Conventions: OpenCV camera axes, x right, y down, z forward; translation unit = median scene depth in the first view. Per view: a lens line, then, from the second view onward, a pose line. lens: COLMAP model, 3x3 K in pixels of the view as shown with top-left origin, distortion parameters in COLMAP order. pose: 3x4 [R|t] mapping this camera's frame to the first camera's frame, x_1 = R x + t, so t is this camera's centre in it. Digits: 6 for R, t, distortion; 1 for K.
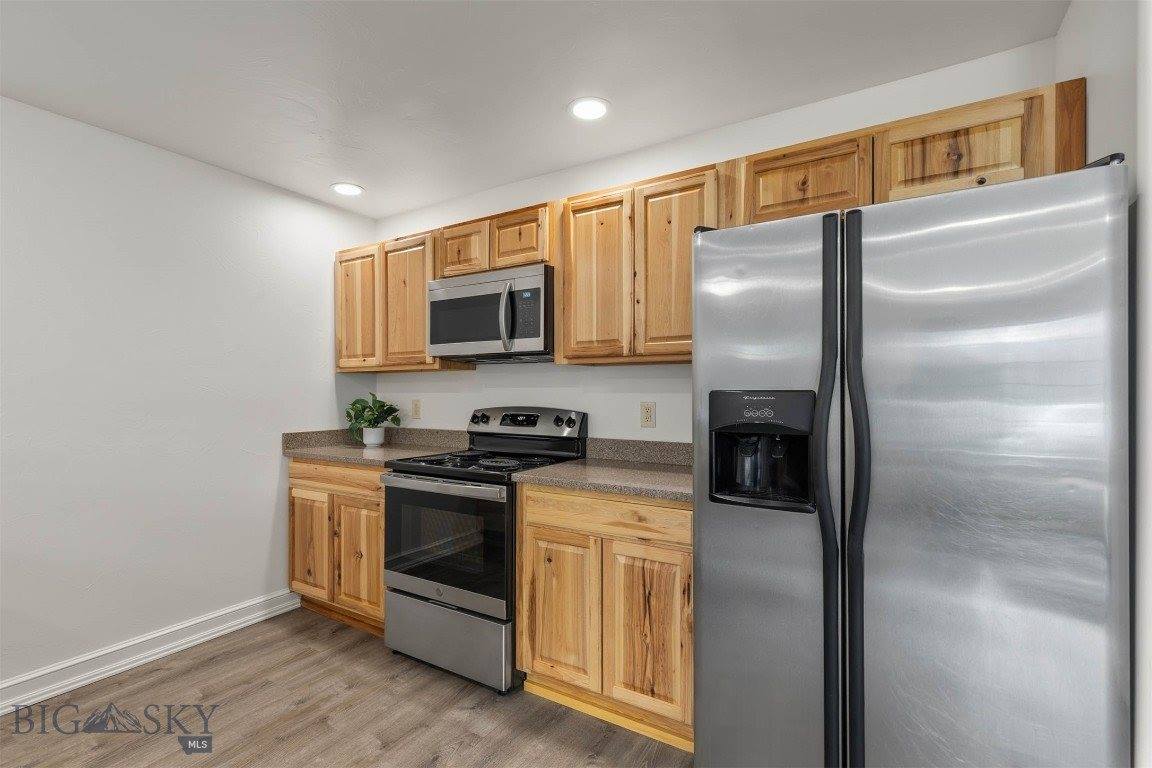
lens RADIAL K [[522.9, 0, 580.4], [0, 522.9, 393.1], [0, 0, 1]] dist [0.005604, -0.001757]
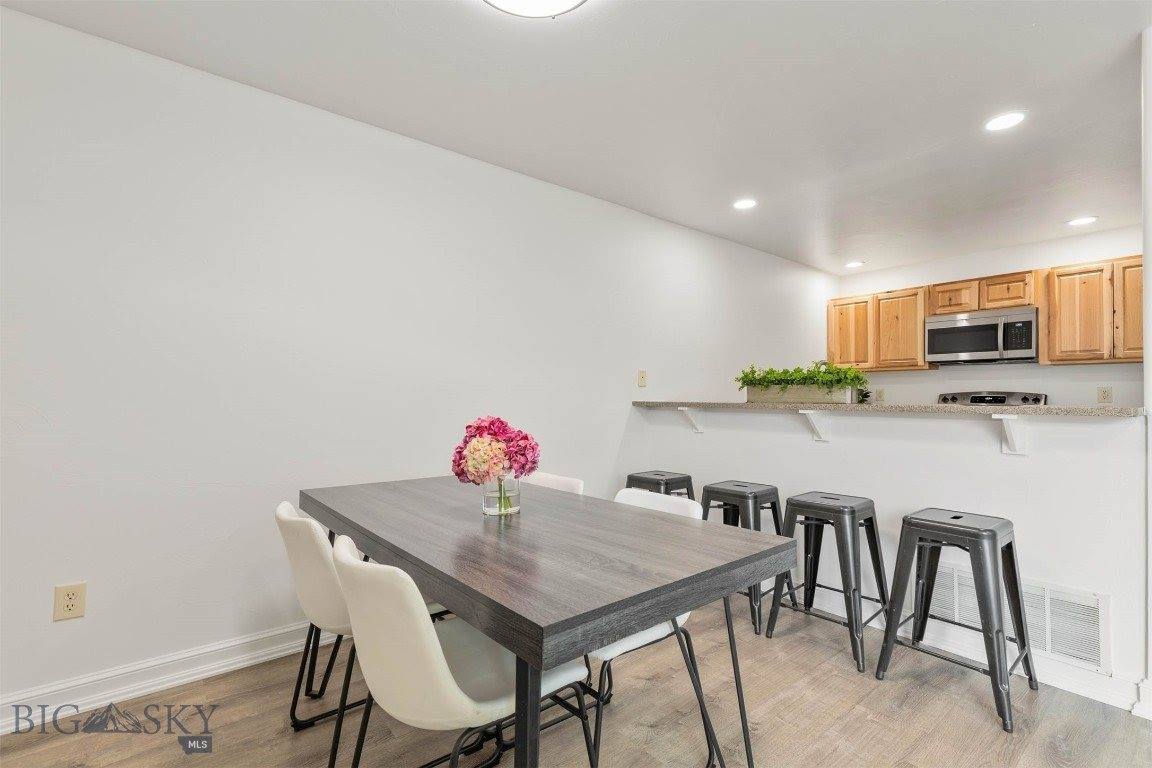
lens RADIAL K [[522.9, 0, 575.7], [0, 522.9, 393.4], [0, 0, 1]] dist [0.005604, -0.001757]
pose [[0.942456, 0.003199, -0.334314, -0.913344], [-0.006346, 0.999945, -0.008319, 0.063211], [0.334269, 0.009962, 0.942425, -1.132324]]
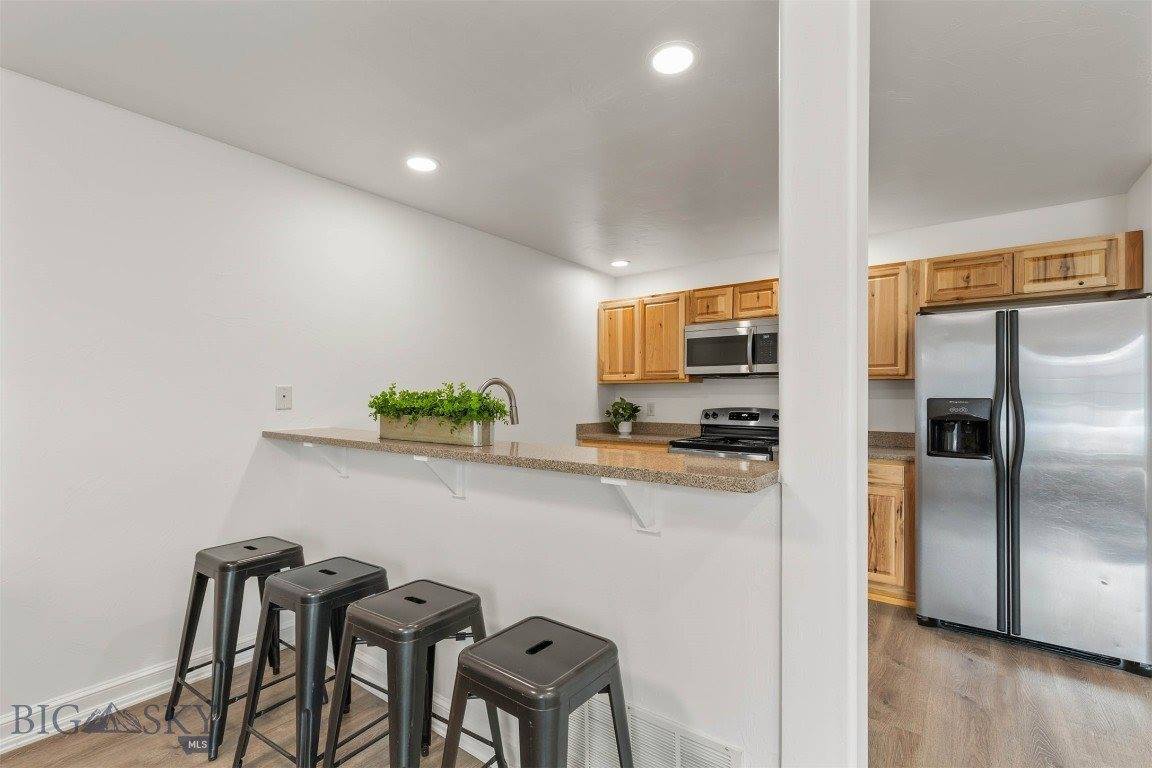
lens RADIAL K [[522.9, 0, 578.6], [0, 522.9, 394.6], [0, 0, 1]] dist [0.005604, -0.001757]
pose [[0.995341, 0.004927, -0.096287, -0.522791], [-0.005603, 0.999961, -0.006757, 0.001517], [0.096250, 0.007265, 0.995331, -0.643351]]
